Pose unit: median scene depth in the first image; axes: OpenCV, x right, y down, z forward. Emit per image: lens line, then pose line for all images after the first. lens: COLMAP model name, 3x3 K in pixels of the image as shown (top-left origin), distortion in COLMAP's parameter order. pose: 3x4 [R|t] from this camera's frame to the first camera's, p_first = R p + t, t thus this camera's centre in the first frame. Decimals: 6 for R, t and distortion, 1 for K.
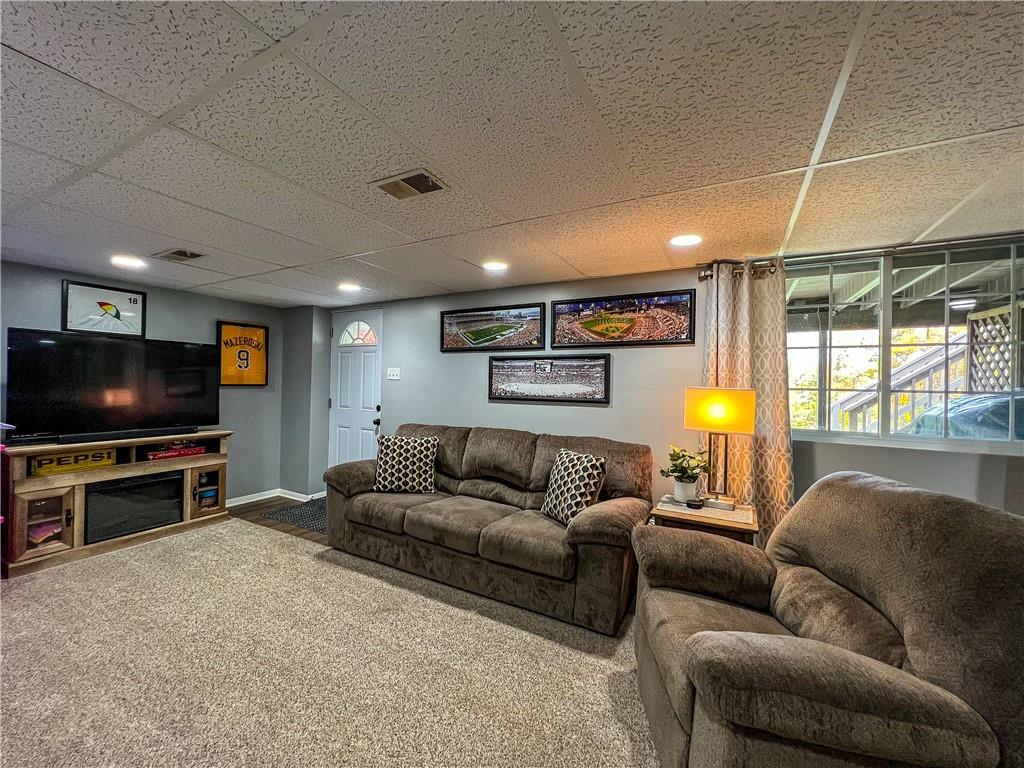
lens RADIAL K [[409.7, 0, 510.4], [0, 409.7, 383.1], [0, 0, 1]] dist [-0.001399, -0.000050]
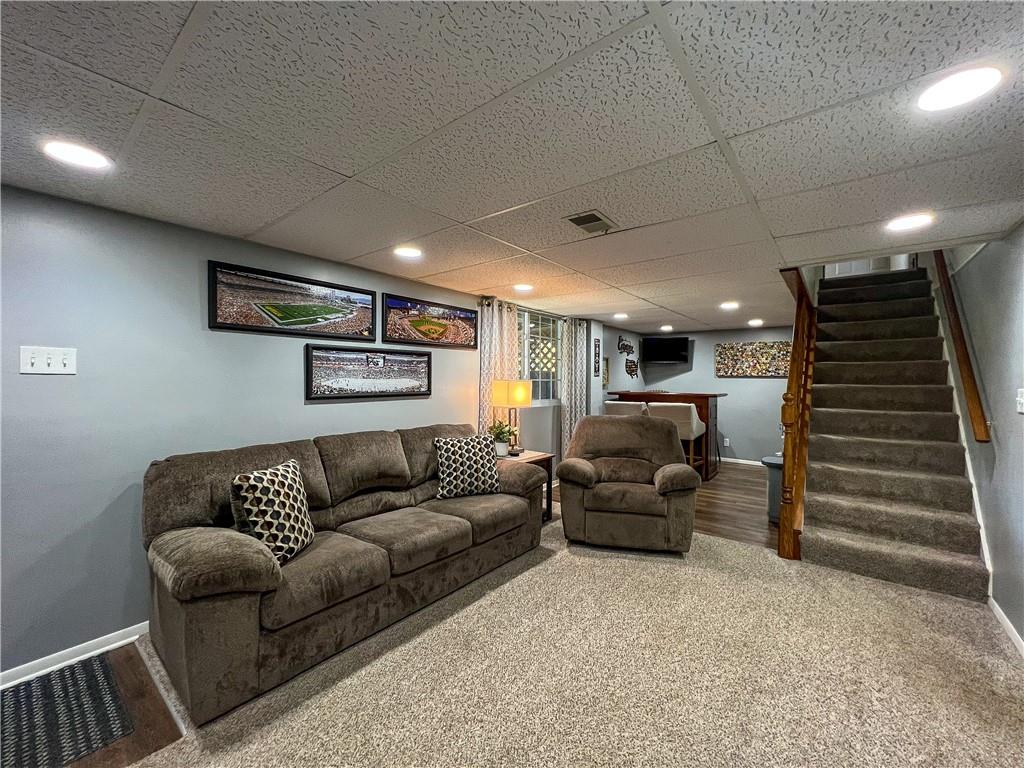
lens RADIAL K [[409.7, 0, 512.2], [0, 409.7, 382.9], [0, 0, 1]] dist [-0.001399, -0.000050]
pose [[0.174858, -0.025236, 0.984270, -0.819266], [0.000185, 0.999672, 0.025598, -0.013326], [-0.984594, -0.004294, 0.174805, 0.548890]]
